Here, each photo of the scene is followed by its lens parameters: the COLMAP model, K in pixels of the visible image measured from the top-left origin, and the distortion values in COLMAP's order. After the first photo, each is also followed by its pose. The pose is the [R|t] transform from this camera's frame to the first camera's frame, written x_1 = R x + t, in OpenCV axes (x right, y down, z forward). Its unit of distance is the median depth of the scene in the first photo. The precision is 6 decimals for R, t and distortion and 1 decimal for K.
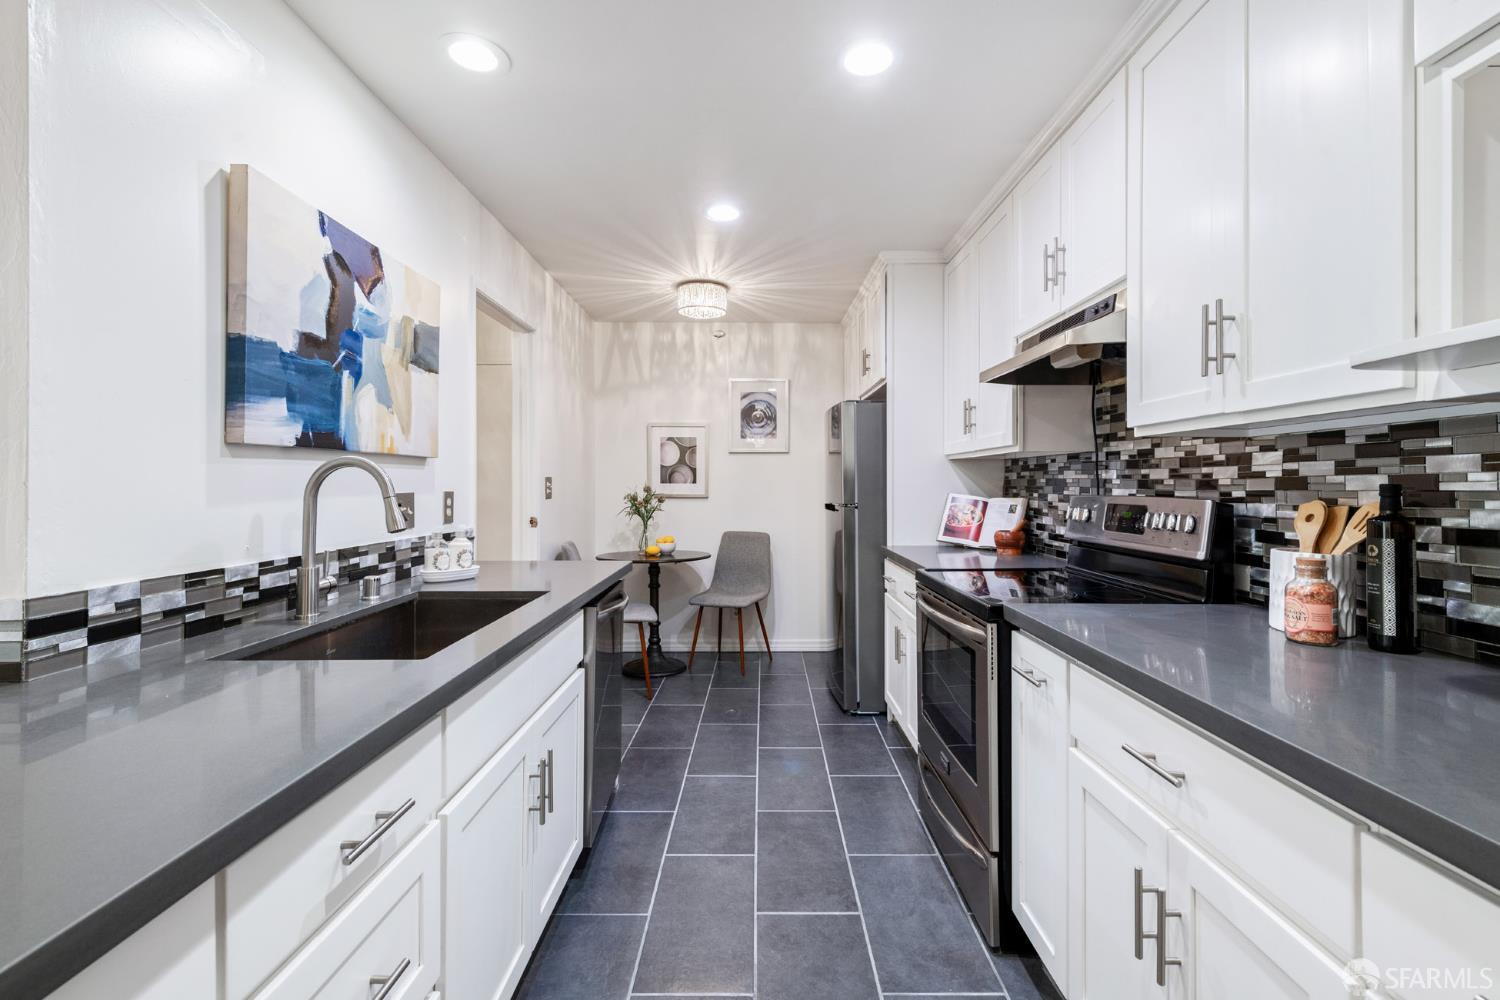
lens RADIAL K [[663.2, 0, 765.0], [0, 663.2, 480.9], [0, 0, 1]] dist [0.013243, -0.005028]
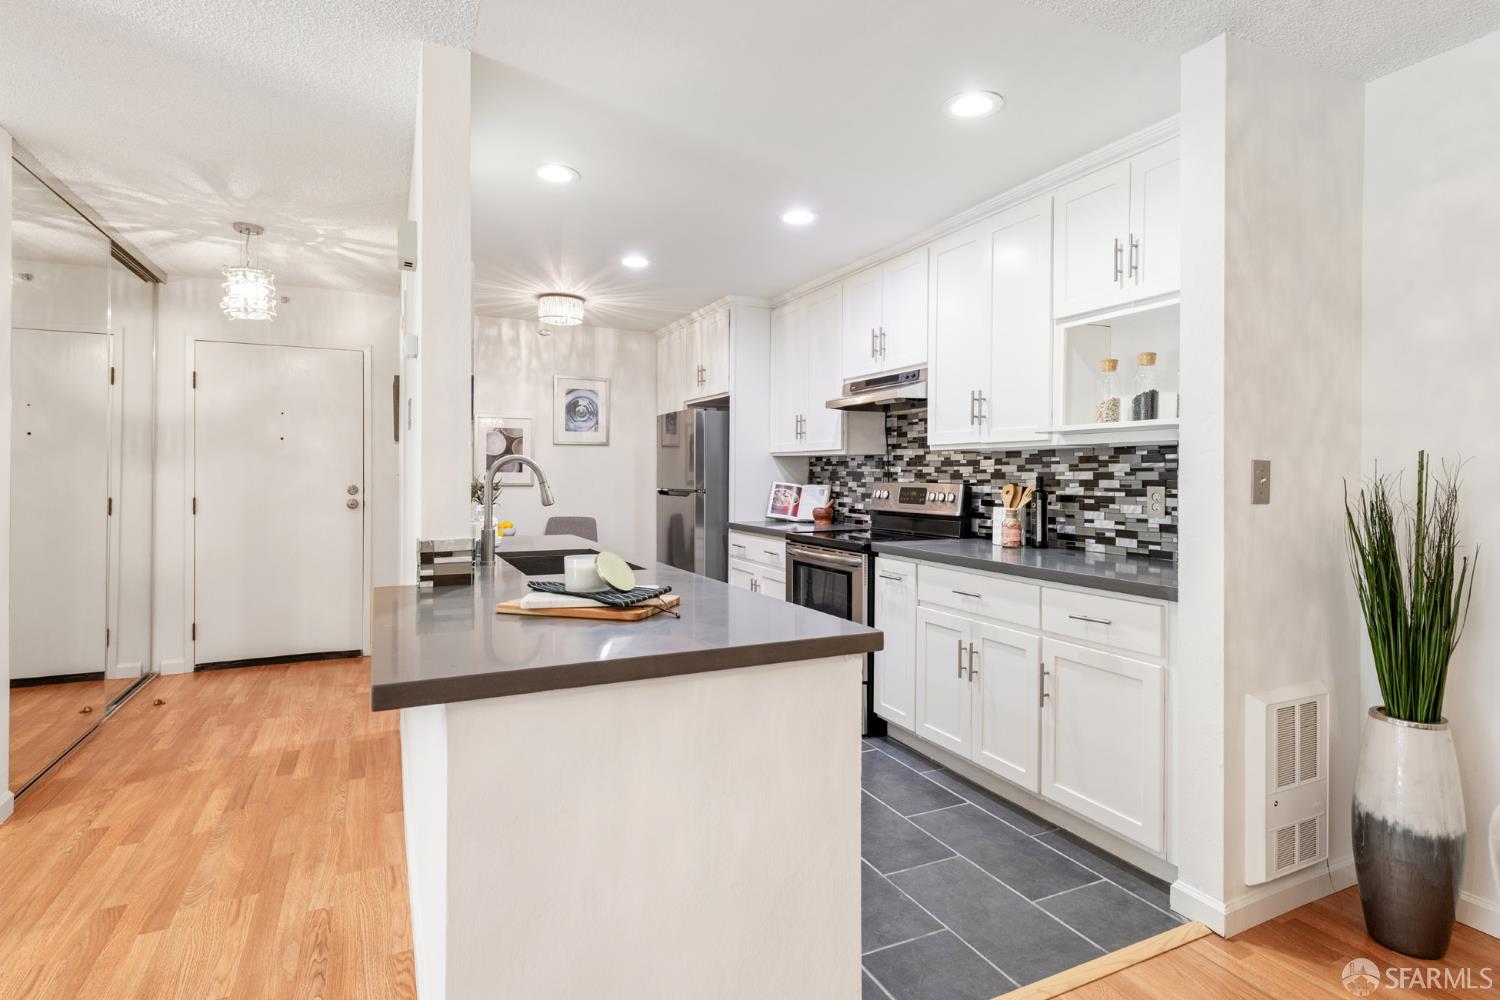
lens RADIAL K [[756.2, 0, 748.7], [0, 756.2, 478.5], [0, 0, 1]] dist [0.013601, -0.000669]
pose [[0.907951, 0.003300, 0.419063, -0.756795], [-0.008537, 0.999907, 0.010623, -0.005292], [-0.418989, -0.013223, 0.907895, -0.673724]]
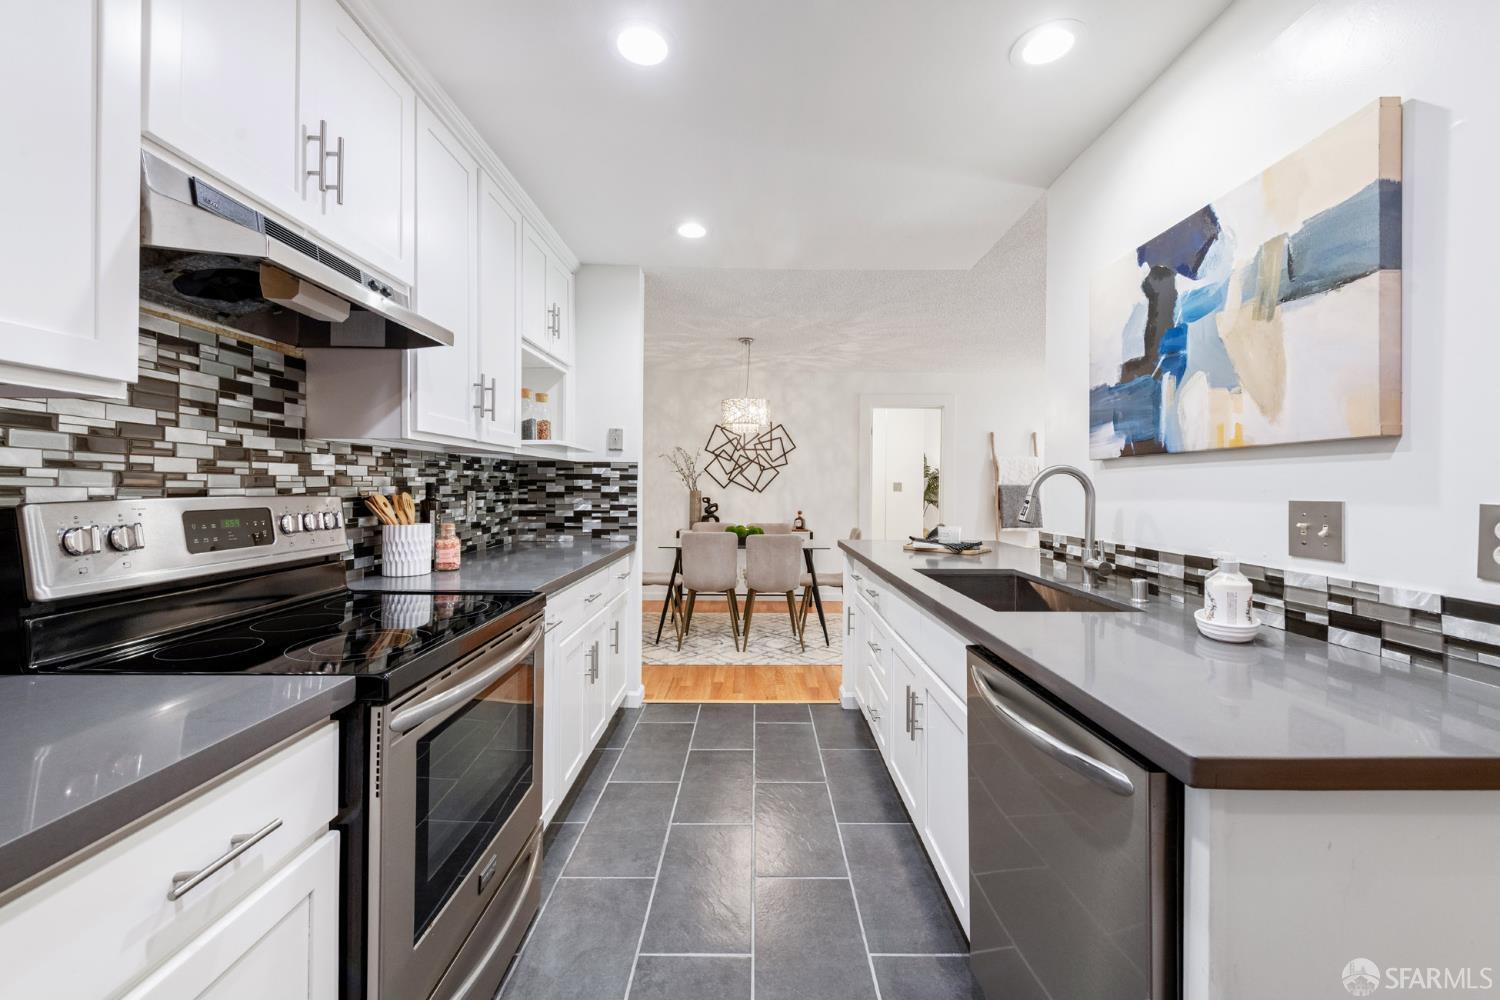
lens RADIAL K [[590.3, 0, 756.7], [0, 590.3, 488.7], [0, 0, 1]] dist [0.006460, -0.002169]
pose [[-0.999959, -0.006790, 0.005951, -0.020877], [-0.006804, 0.999974, -0.002376, 0.014124], [-0.005935, -0.002416, -0.999979, 1.900388]]
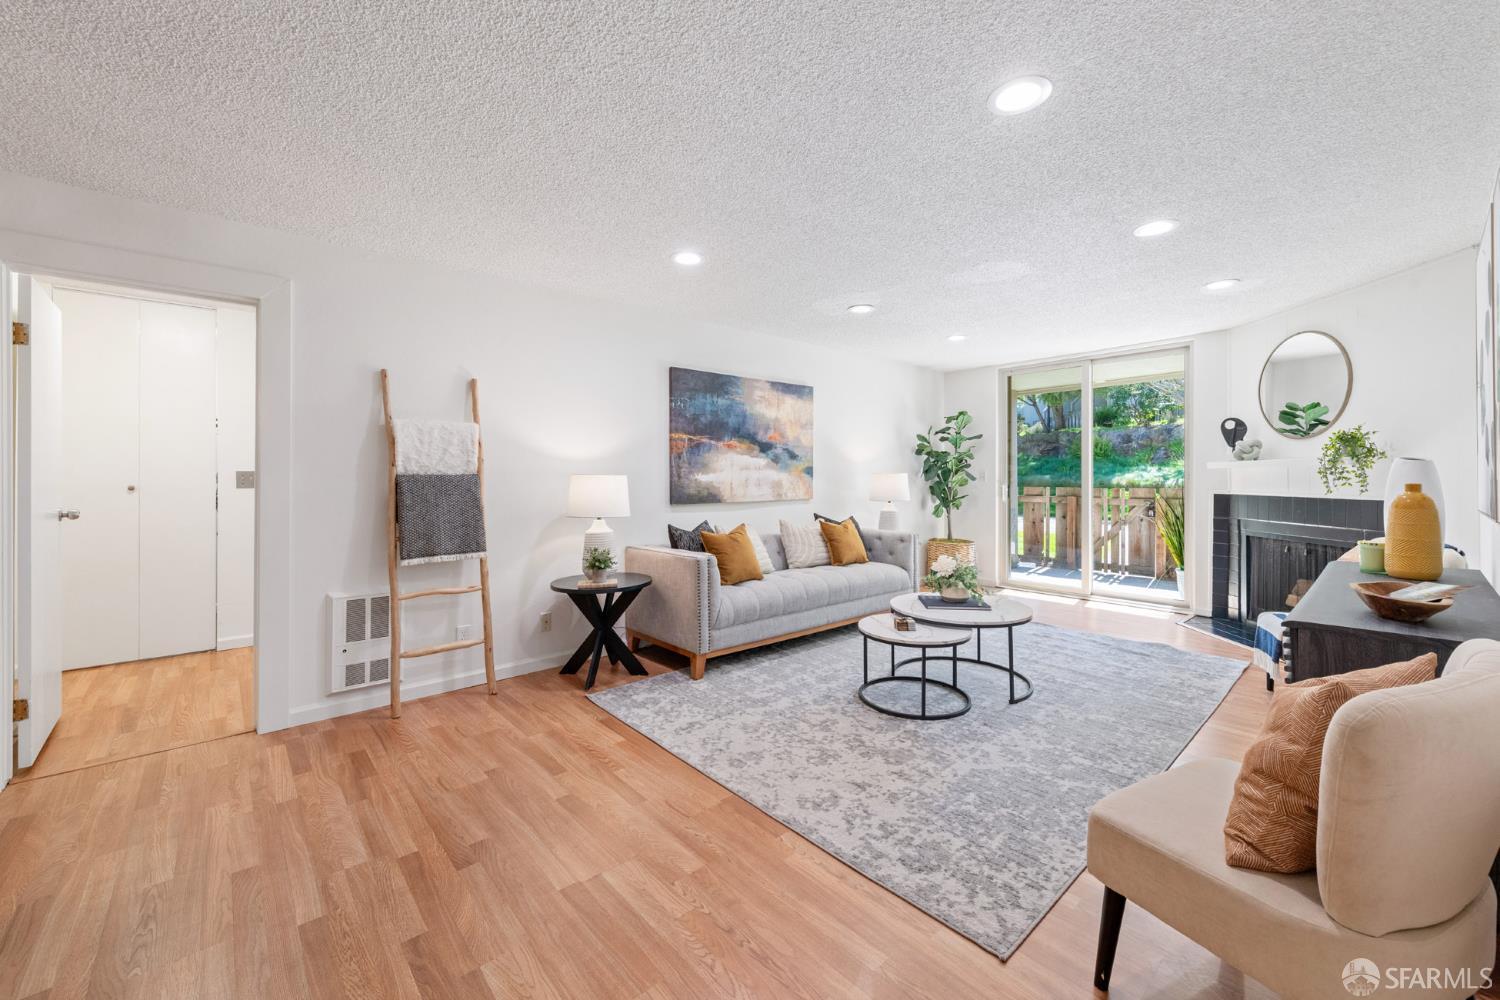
lens RADIAL K [[590.3, 0, 751.7], [0, 590.3, 480.5], [0, 0, 1]] dist [0.006460, -0.002169]
pose [[-0.758105, 0.005429, -0.652110, -1.052857], [0.007094, 0.999975, 0.000078, 0.001663], [0.652094, -0.004567, -0.758124, 0.476510]]
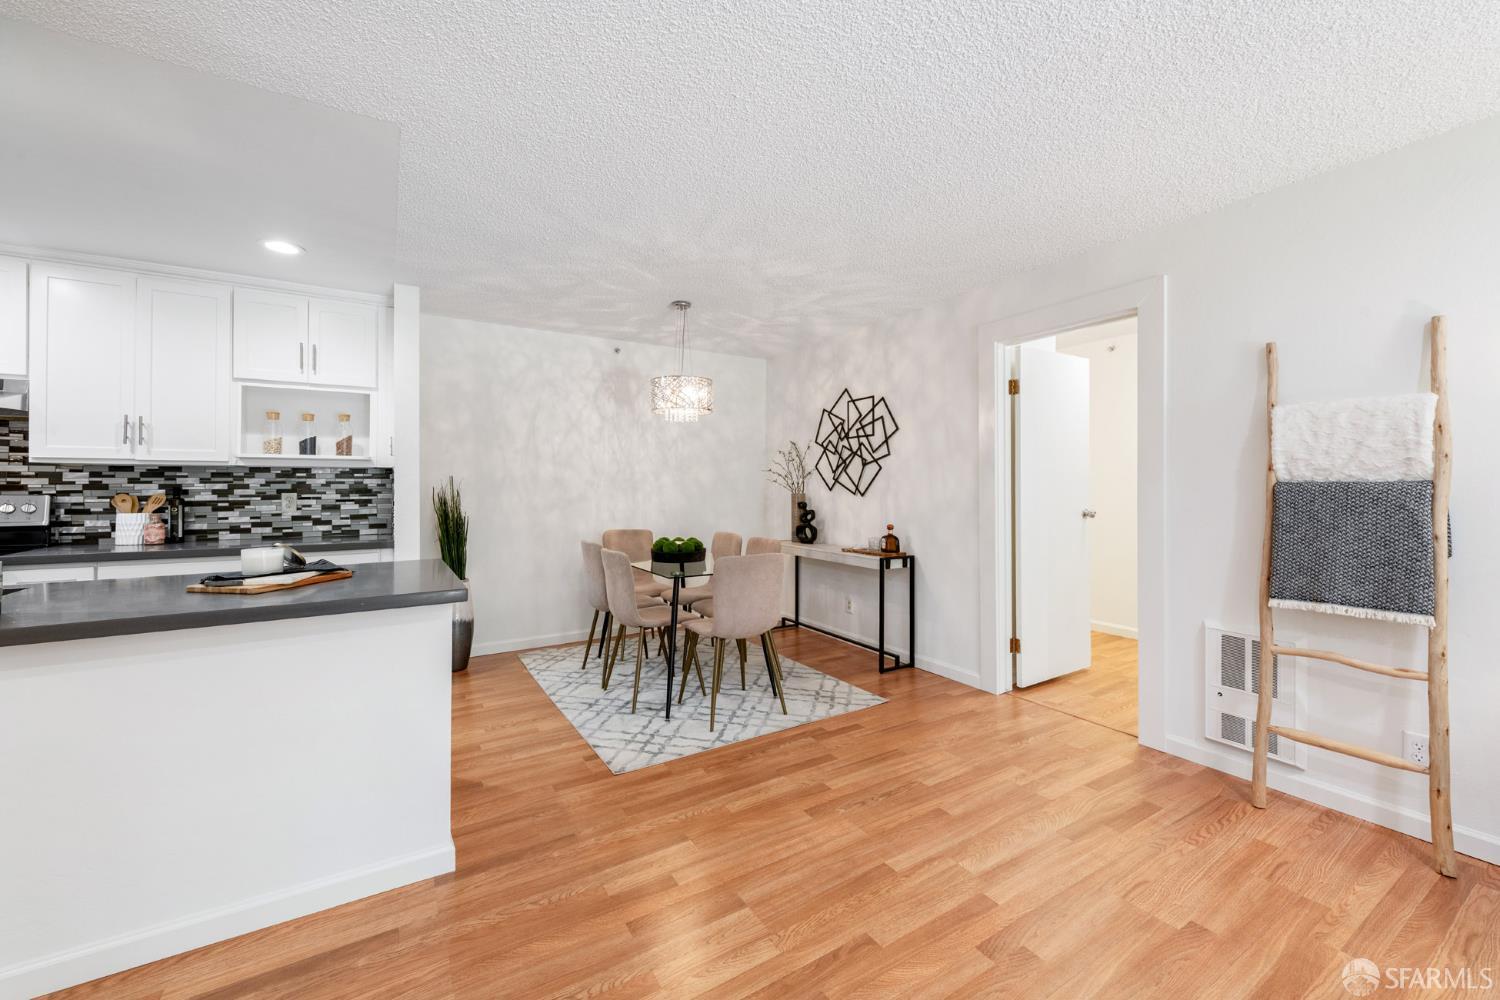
lens RADIAL K [[590.3, 0, 761.5], [0, 590.3, 483.2], [0, 0, 1]] dist [0.006460, -0.002169]
pose [[-0.523376, 0.004969, 0.852087, -1.896649], [-0.005295, 0.999945, -0.009084, -0.002461], [-0.852085, -0.009266, -0.523321, 0.106223]]
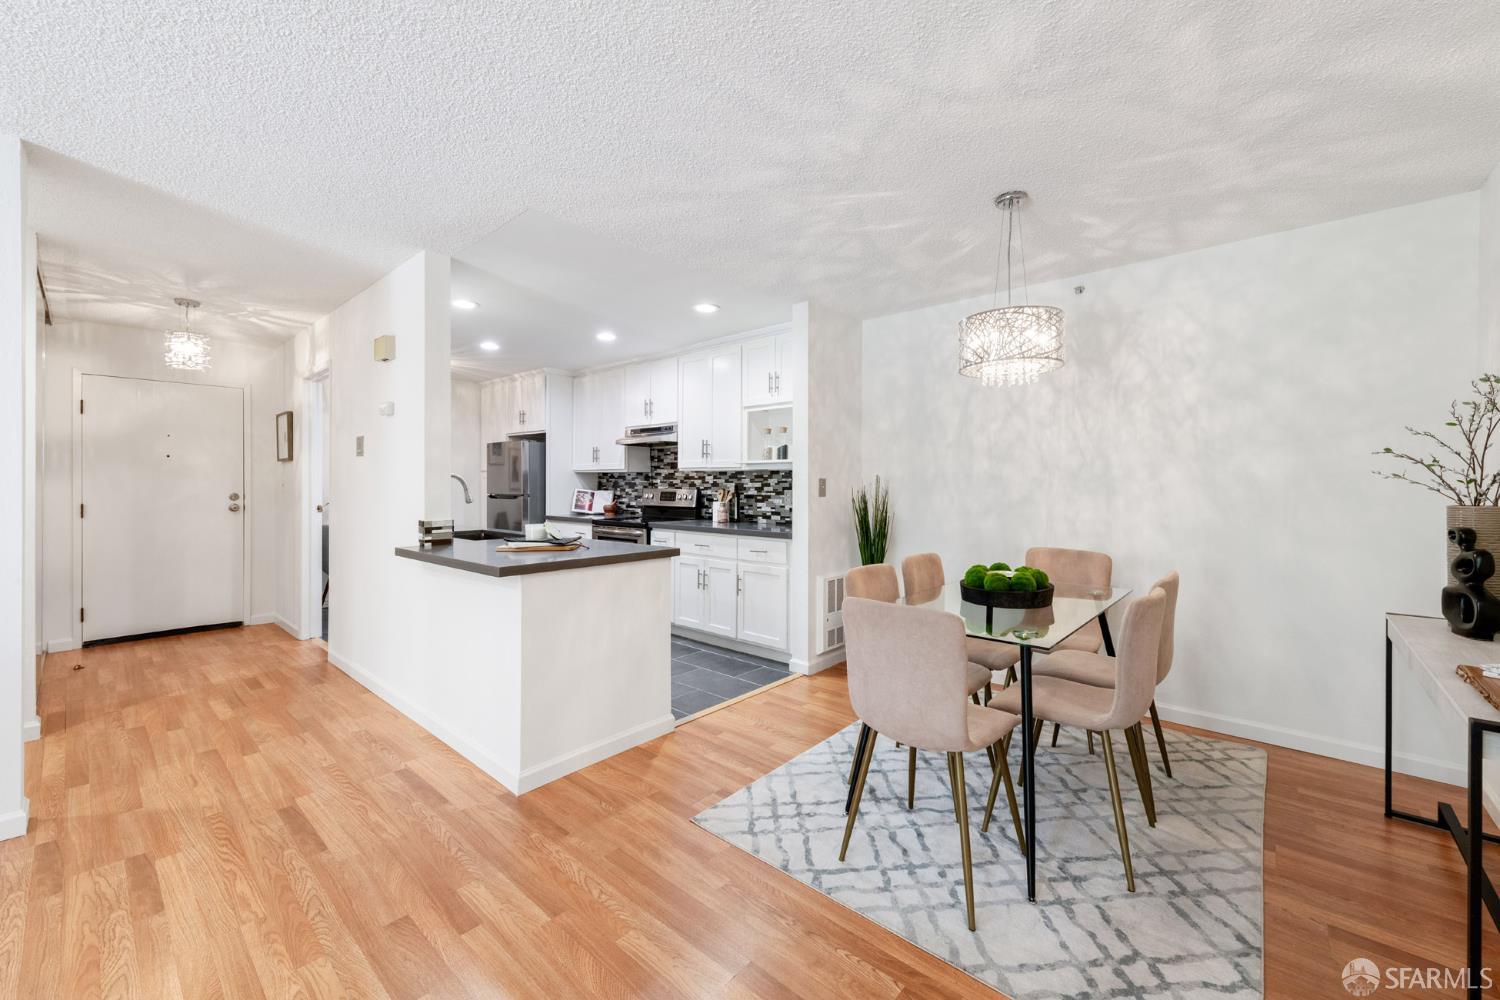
lens RADIAL K [[590.3, 0, 758.6], [0, 590.3, 485.0], [0, 0, 1]] dist [0.006460, -0.002169]
pose [[0.666349, 0.002452, 0.745636, -1.334231], [-0.008957, 0.999949, 0.004716, -0.011868], [-0.745587, -0.009821, 0.666336, -1.218893]]
